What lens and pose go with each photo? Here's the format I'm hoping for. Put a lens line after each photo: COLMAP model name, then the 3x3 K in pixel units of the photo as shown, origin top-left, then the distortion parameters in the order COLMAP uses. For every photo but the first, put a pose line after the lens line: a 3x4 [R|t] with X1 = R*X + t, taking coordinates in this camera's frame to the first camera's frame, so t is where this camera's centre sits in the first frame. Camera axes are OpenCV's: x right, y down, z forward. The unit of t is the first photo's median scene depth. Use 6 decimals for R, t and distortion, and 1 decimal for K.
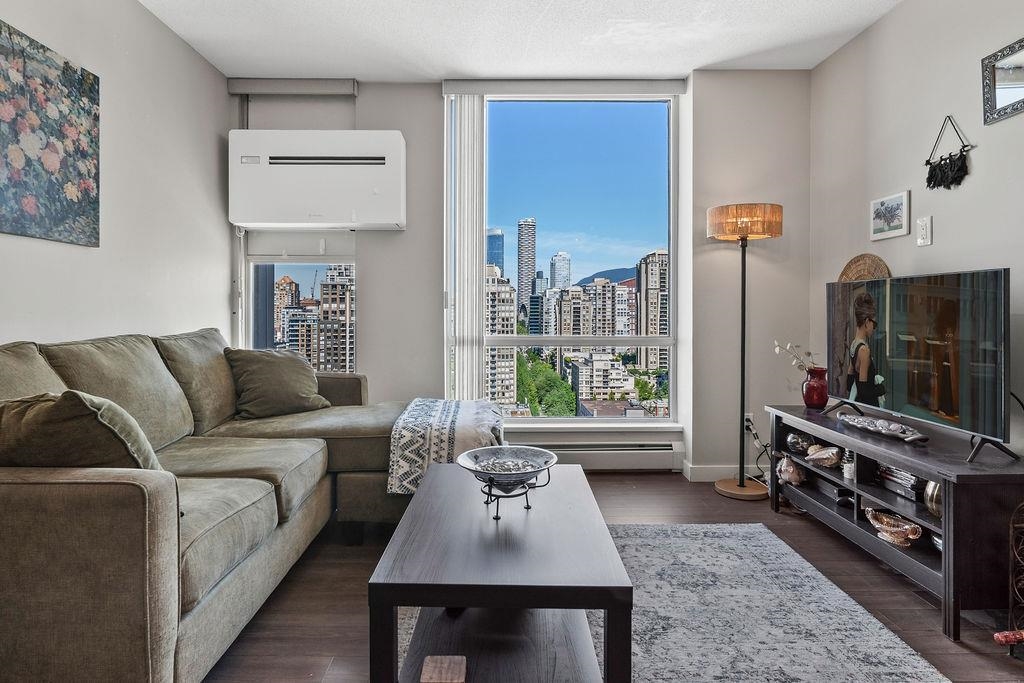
lens RADIAL K [[564.2, 0, 509.7], [0, 564.2, 313.8], [0, 0, 1]] dist [-0.000892, -0.000635]
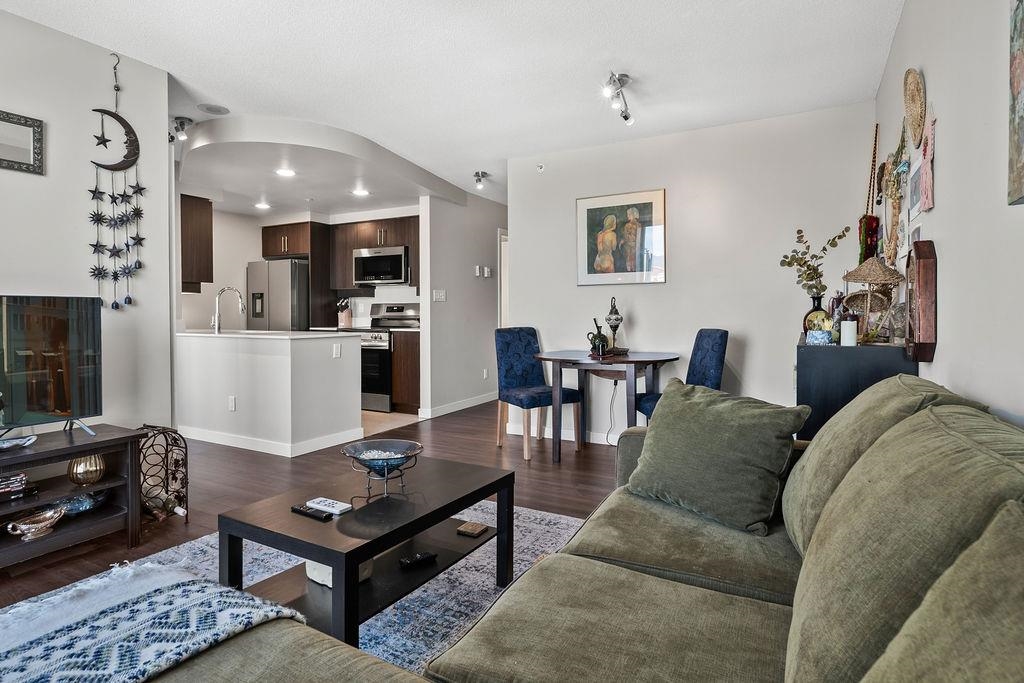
lens RADIAL K [[572.4, 0, 500.8], [0, 572.4, 313.2], [0, 0, 1]] dist [-0.000981, -0.000362]
pose [[-0.858256, 0.004037, 0.513205, -0.631787], [0.007036, 0.999968, 0.003901, -0.031643], [-0.513173, 0.006959, -0.858257, 1.386870]]
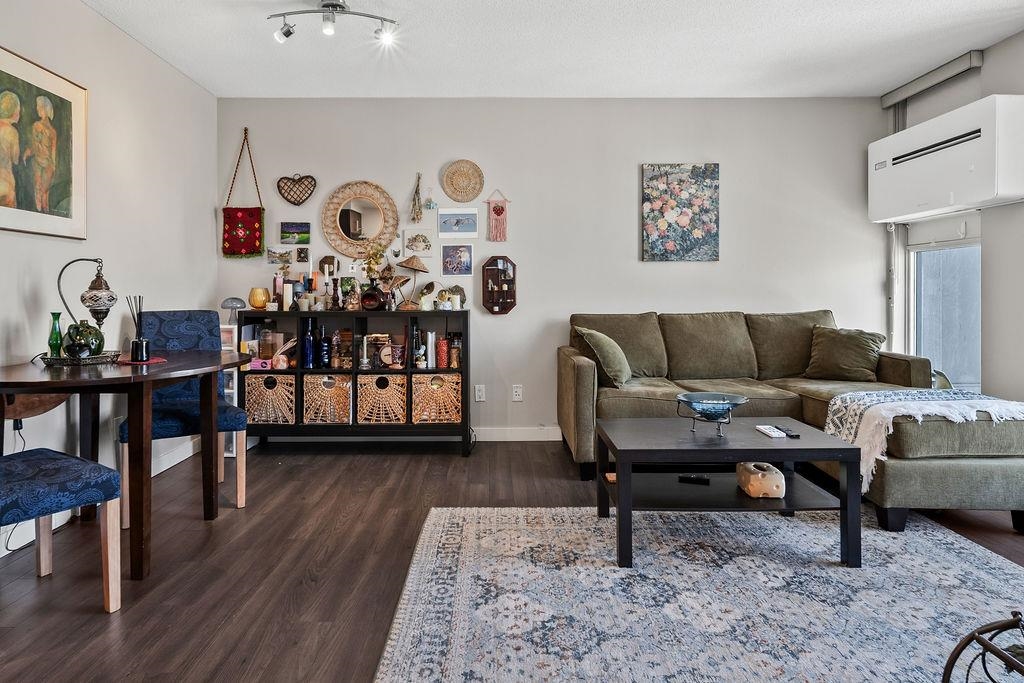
lens RADIAL K [[583.8, 0, 495.0], [0, 583.8, 301.3], [0, 0, 1]] dist [-0.001095, -0.000224]
pose [[-0.004421, 0.006601, -0.999968, 1.092114], [0.000061, 0.999978, 0.006601, -0.004414], [0.999990, -0.000032, -0.004422, 0.317141]]
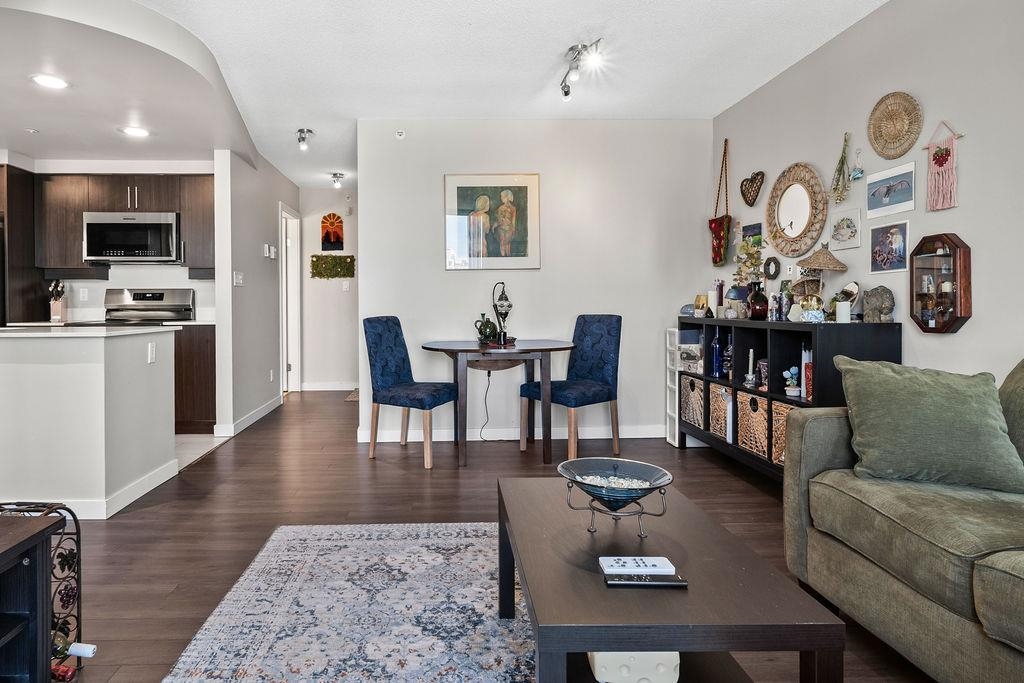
lens RADIAL K [[580.6, 0, 450.1], [0, 580.6, 304.6], [0, 0, 1]] dist [0.001220, 0.000976]
pose [[-0.999954, 0.006546, -0.006987, 0.192857], [0.006519, 0.999971, 0.003819, -0.014154], [0.007012, 0.003773, -0.999968, 1.379567]]
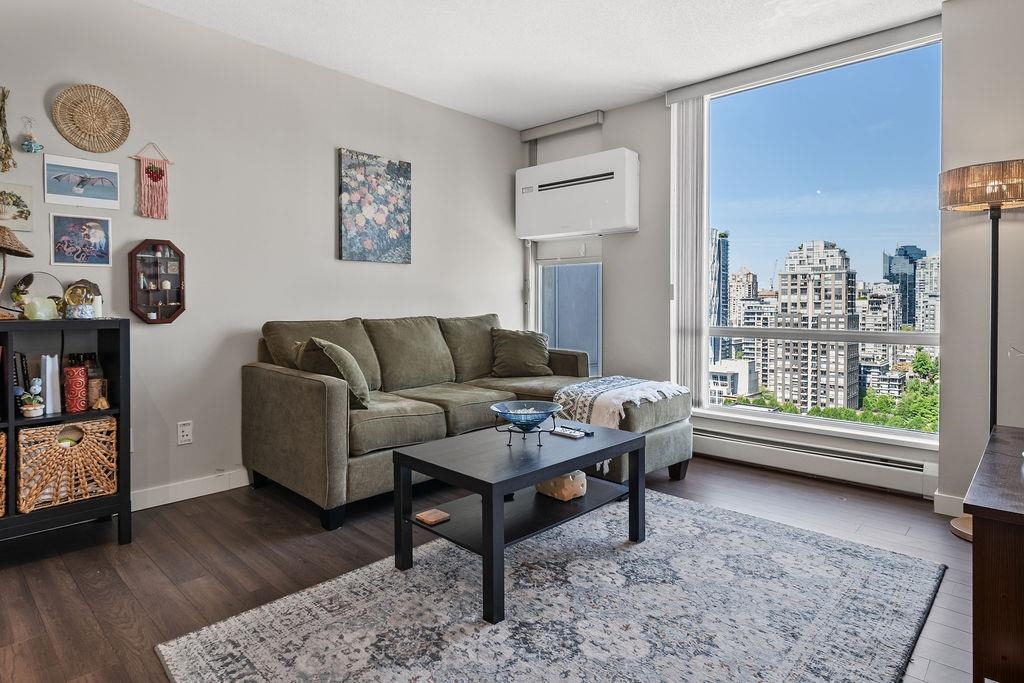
lens RADIAL K [[572.4, 0, 500.8], [0, 572.4, 313.2], [0, 0, 1]] dist [-0.000981, -0.000362]
pose [[0.714390, 0.014414, -0.699599, 0.672507], [-0.005530, 0.999873, 0.014954, 0.002684], [0.699726, -0.006814, 0.714379, -0.038123]]
